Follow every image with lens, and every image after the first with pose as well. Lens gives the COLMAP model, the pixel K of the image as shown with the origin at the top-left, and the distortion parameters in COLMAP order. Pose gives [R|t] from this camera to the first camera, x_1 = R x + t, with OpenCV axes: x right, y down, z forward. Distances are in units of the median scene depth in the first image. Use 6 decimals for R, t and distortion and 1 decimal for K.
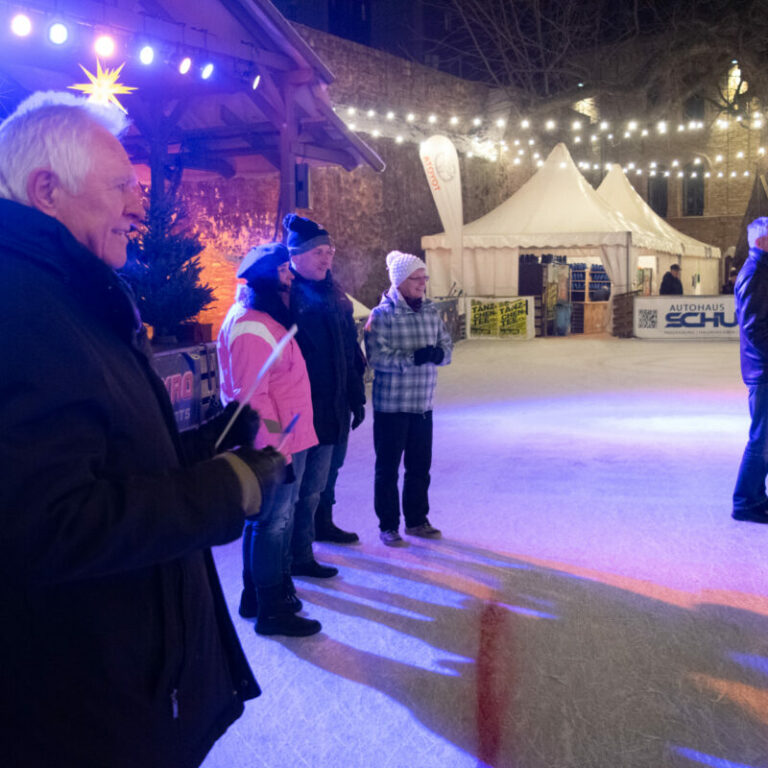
lens RADIAL K [[1080.8, 0, 384.0], [0, 1080.8, 384.0], [0, 0, 1]] dist [-0.088601, 0.086378]
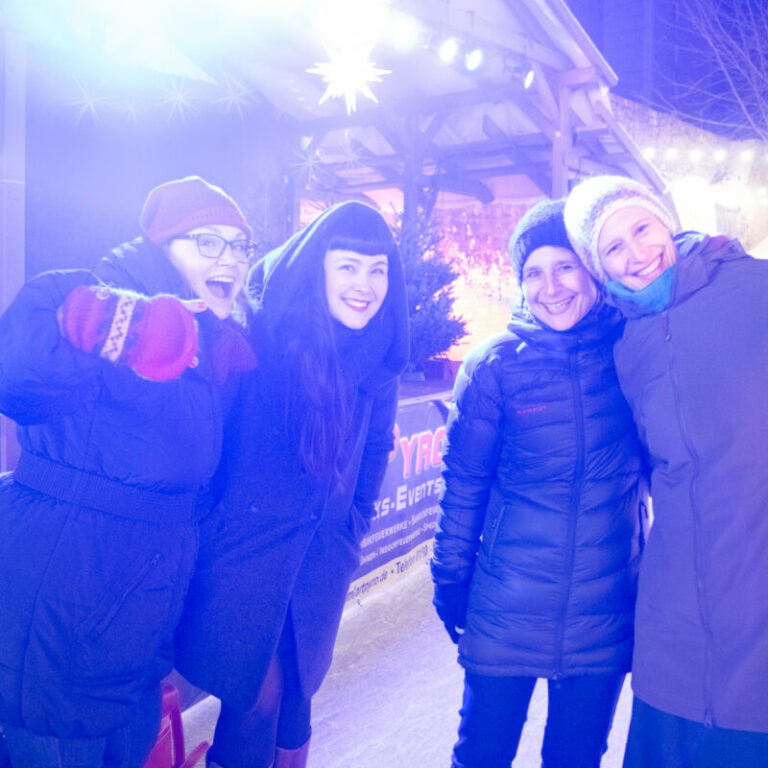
lens RADIAL K [[905.1, 0, 384.0], [0, 905.1, 384.0], [0, 0, 1]] dist [-0.100845, 0.033476]
pose [[0.972876, 0.038153, -0.228161, -0.051360], [-0.045303, 0.998630, -0.026180, -0.013815], [0.226849, 0.035806, 0.973271, 0.251507]]
